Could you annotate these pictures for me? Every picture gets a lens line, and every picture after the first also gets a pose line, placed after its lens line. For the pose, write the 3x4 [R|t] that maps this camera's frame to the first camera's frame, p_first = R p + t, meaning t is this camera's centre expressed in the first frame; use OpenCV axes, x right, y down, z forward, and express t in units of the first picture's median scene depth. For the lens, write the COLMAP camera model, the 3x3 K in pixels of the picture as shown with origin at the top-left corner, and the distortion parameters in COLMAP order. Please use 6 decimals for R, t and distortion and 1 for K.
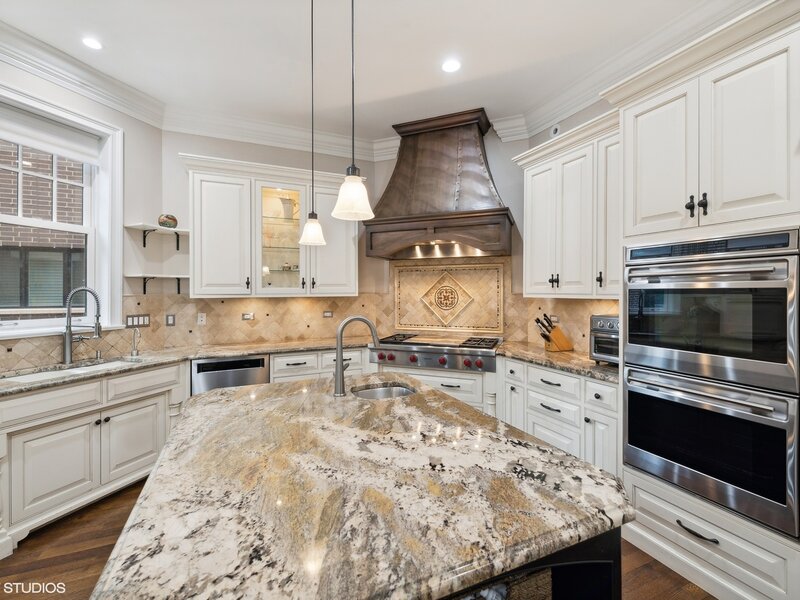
lens RADIAL K [[353.5, 0, 400.0], [0, 353.5, 300.0], [0, 0, 1]] dist [-0.000263, 0.000116]
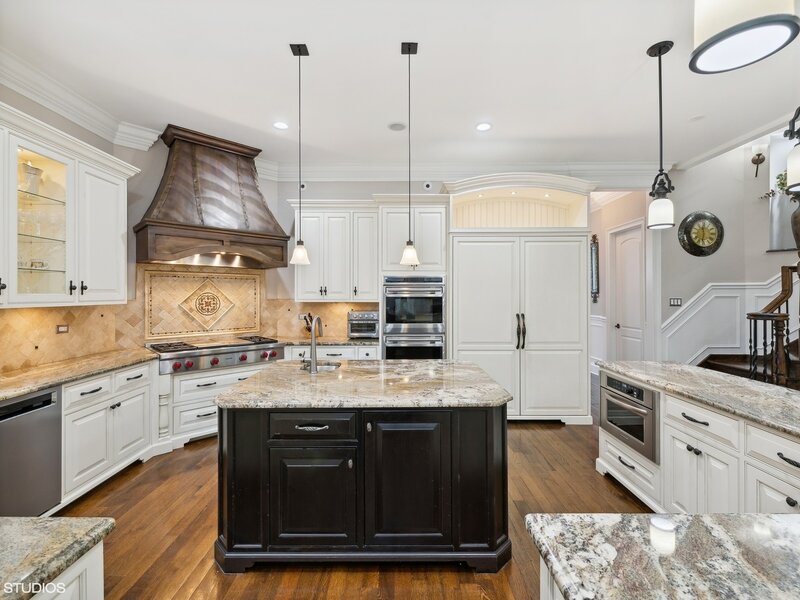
lens RADIAL K [[353.5, 0, 400.0], [0, 353.5, 300.0], [0, 0, 1]] dist [-0.000263, 0.000116]
pose [[0.408419, -0.008473, 0.912755, -0.628571], [0.021801, 0.999762, -0.000474, -0.004560], [-0.912534, 0.020092, 0.408507, 0.048470]]
